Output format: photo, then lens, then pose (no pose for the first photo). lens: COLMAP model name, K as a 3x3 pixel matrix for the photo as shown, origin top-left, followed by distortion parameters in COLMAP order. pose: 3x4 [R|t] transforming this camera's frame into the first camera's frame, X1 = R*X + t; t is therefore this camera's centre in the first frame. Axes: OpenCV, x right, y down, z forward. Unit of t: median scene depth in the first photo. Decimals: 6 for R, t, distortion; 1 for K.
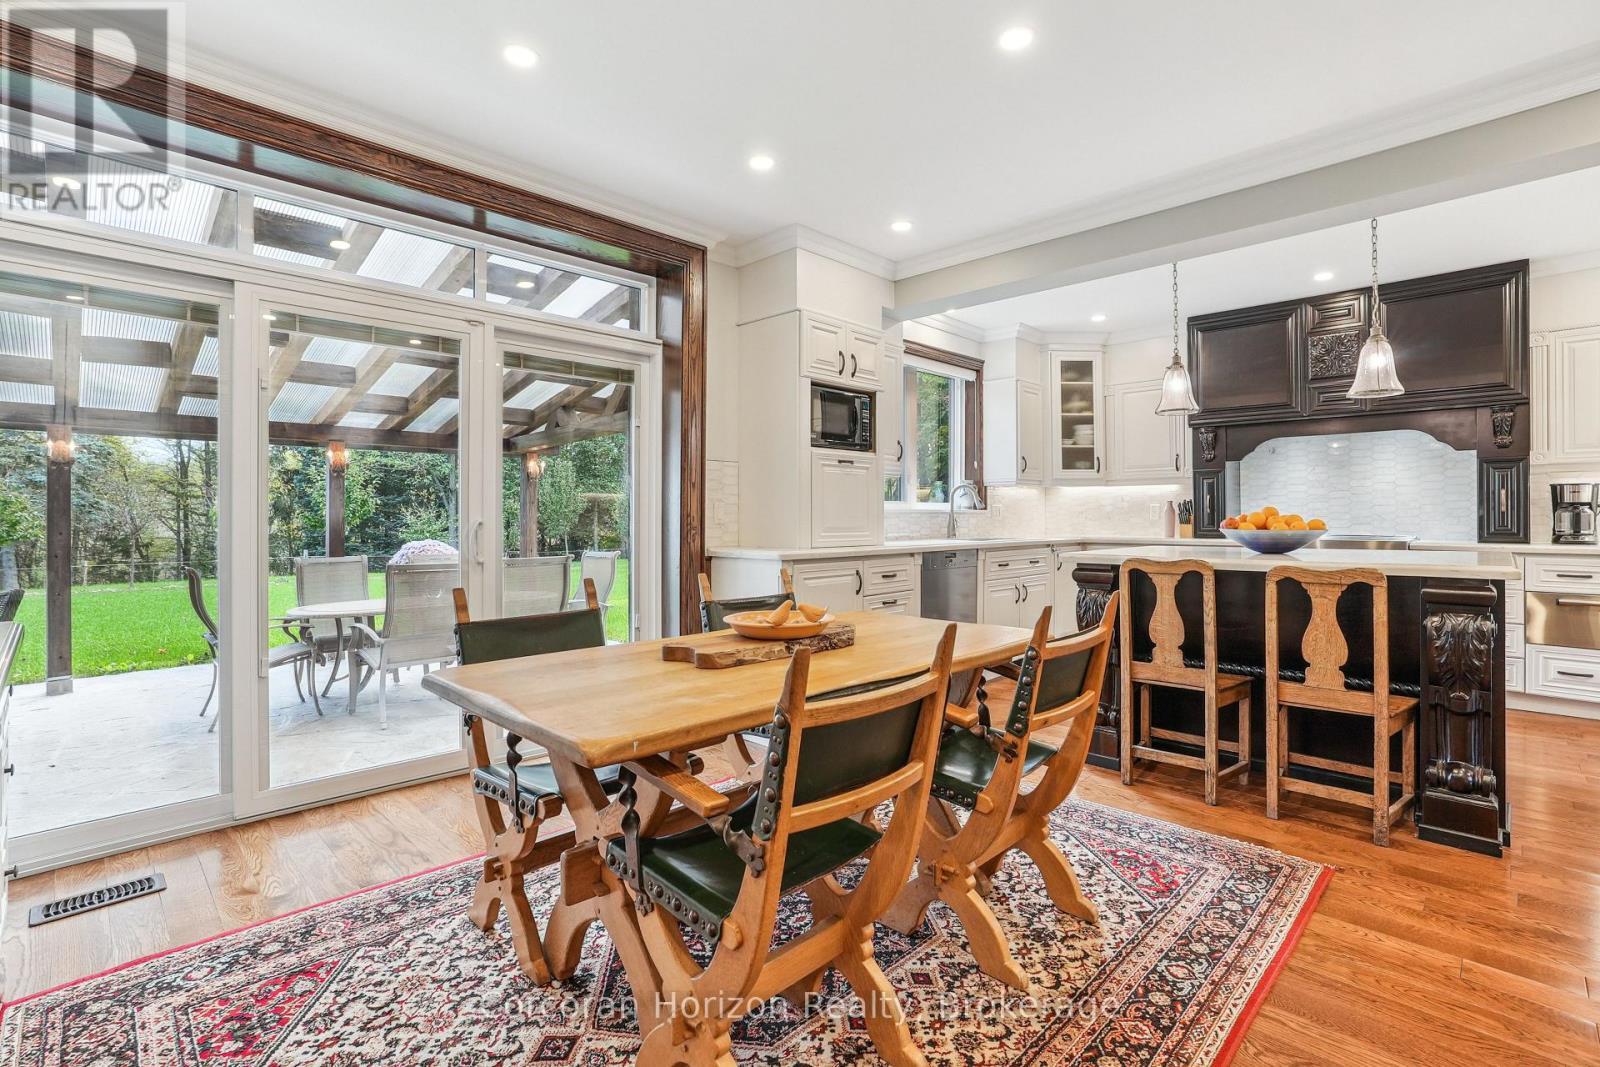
lens RADIAL K [[731.7, 0, 812.8], [0, 731.7, 523.7], [0, 0, 1]] dist [-0.024590, 0.004757]
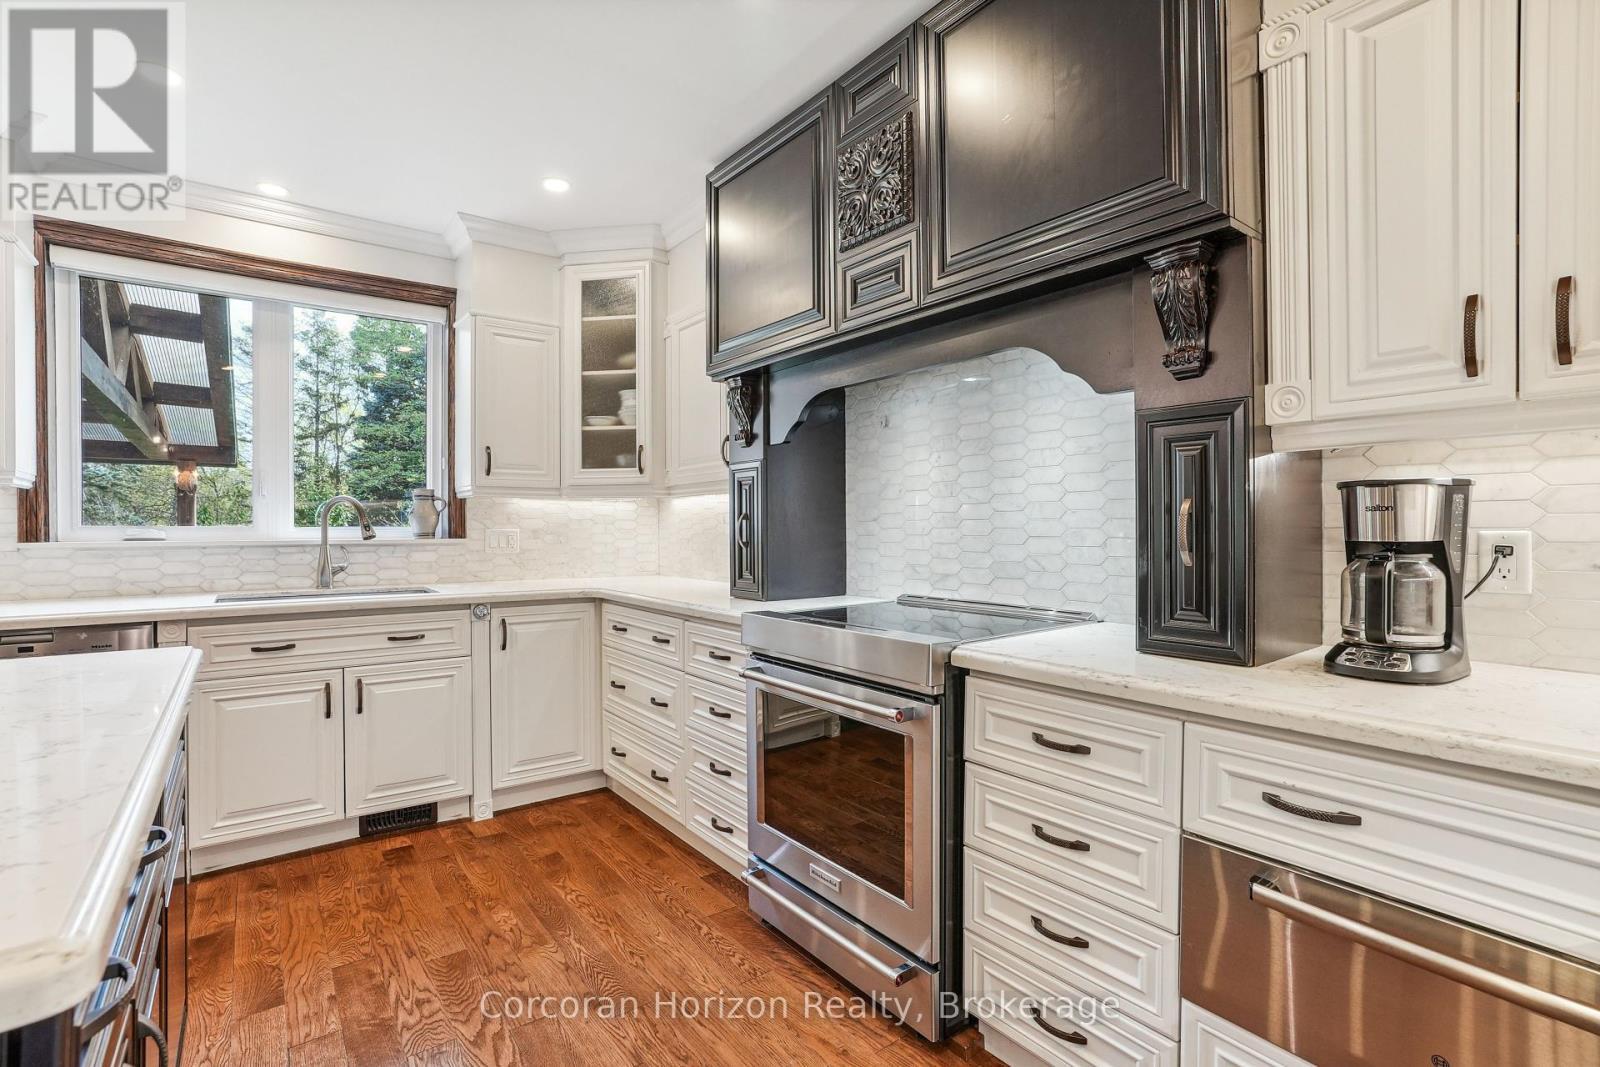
lens RADIAL K [[731.7, 0, 783.7], [0, 731.7, 527.5], [0, 0, 1]] dist [-0.024590, 0.004757]
pose [[0.988708, -0.000117, -0.149857, 0.662053], [-0.001476, 0.999944, -0.010516, -0.024669], [0.149850, 0.010619, 0.988652, 0.512406]]
